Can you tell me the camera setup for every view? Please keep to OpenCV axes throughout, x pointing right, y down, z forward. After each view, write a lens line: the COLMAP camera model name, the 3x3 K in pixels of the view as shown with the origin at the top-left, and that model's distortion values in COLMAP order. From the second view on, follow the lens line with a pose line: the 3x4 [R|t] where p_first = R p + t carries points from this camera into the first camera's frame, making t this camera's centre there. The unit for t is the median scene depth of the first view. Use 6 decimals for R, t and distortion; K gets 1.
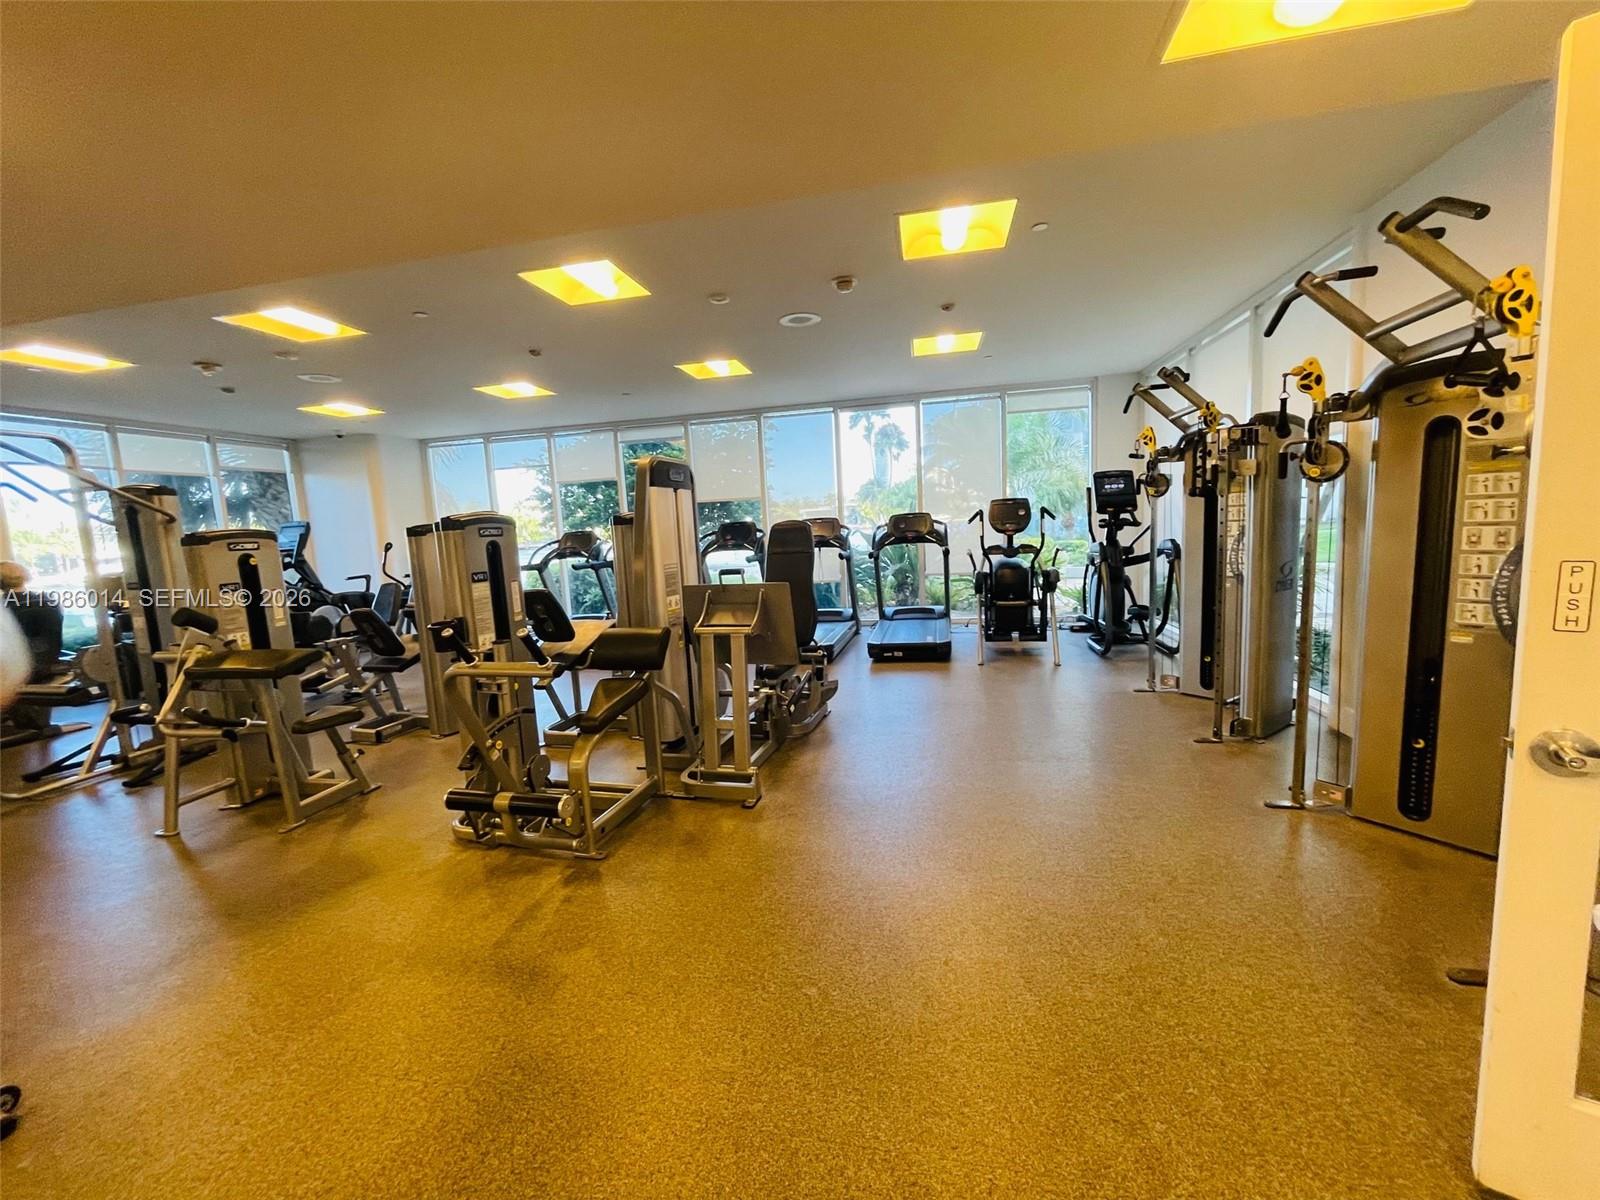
lens RADIAL K [[645.7, 0, 801.5], [0, 645.7, 600.6], [0, 0, 1]] dist [0.000186, 0.000625]
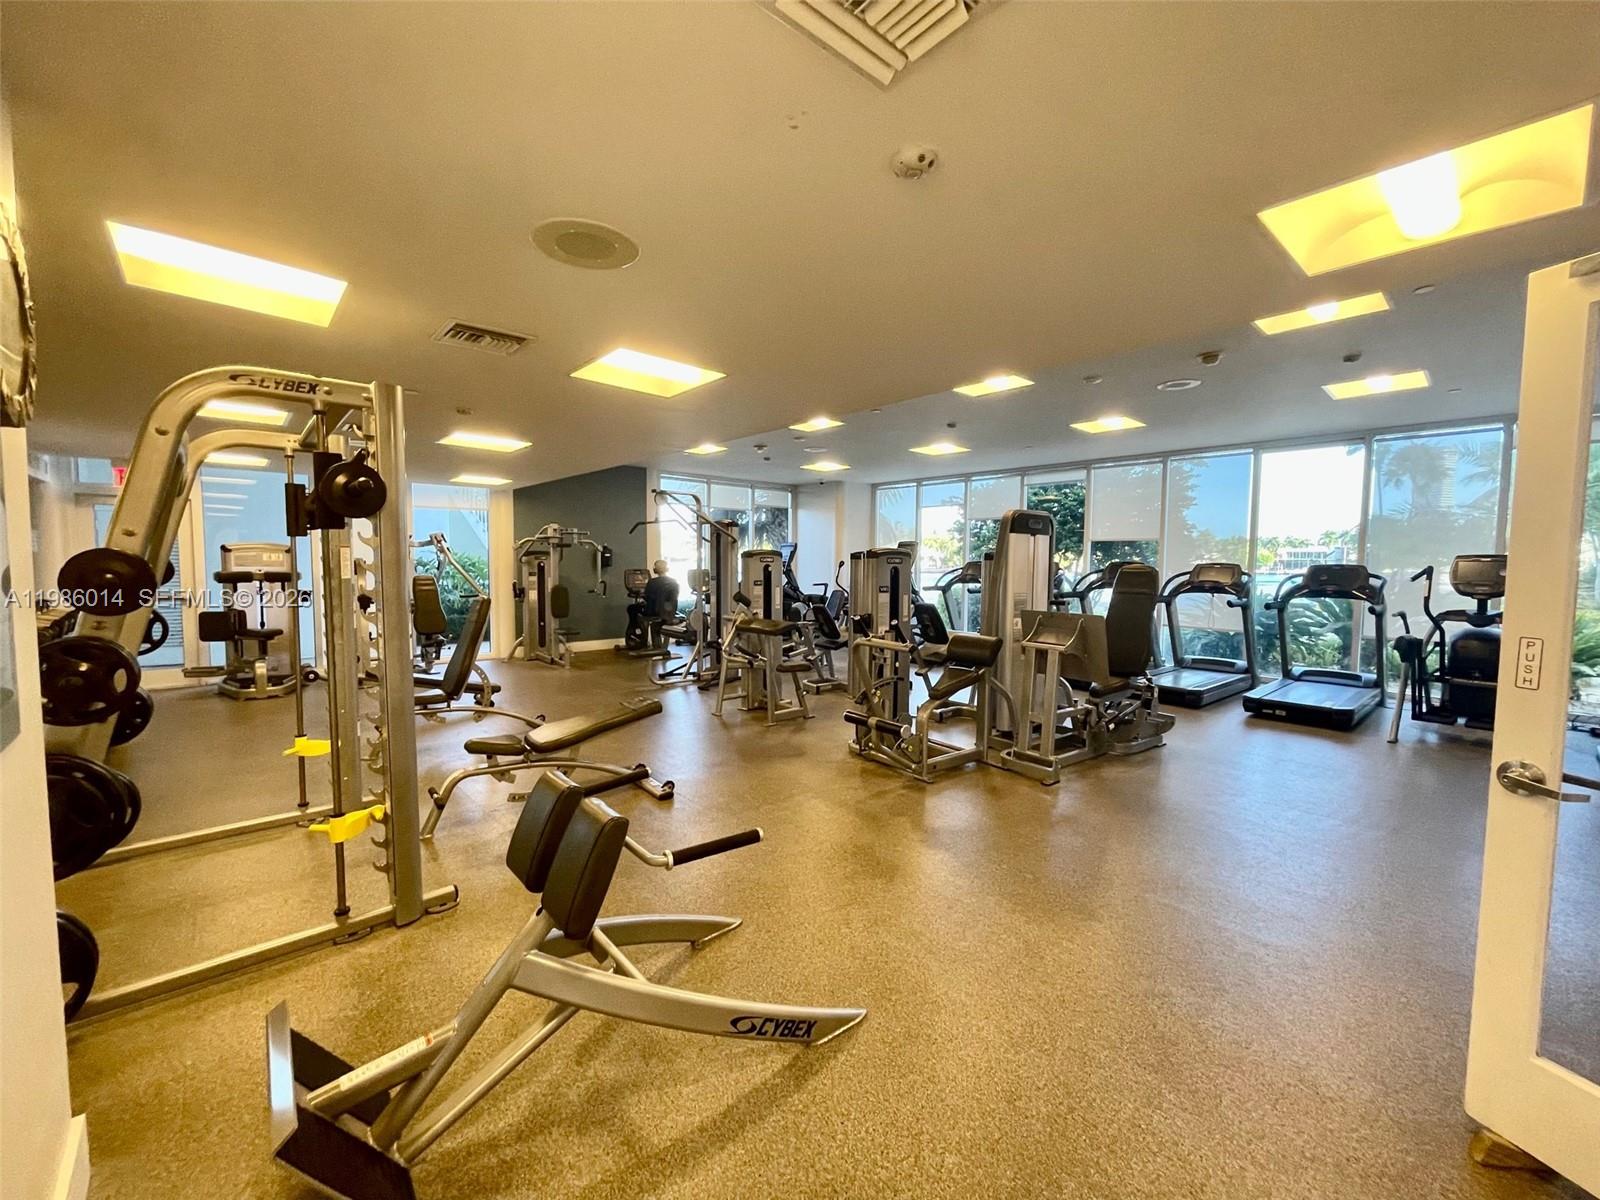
lens RADIAL K [[645.7, 0, 799.1], [0, 645.7, 601.3], [0, 0, 1]] dist [0.000186, 0.000625]
pose [[0.800448, 0.099028, -0.591166, 0.191412], [-0.124074, 0.992271, -0.001779, 0.015122], [0.586421, 0.074772, 0.806548, -0.272488]]
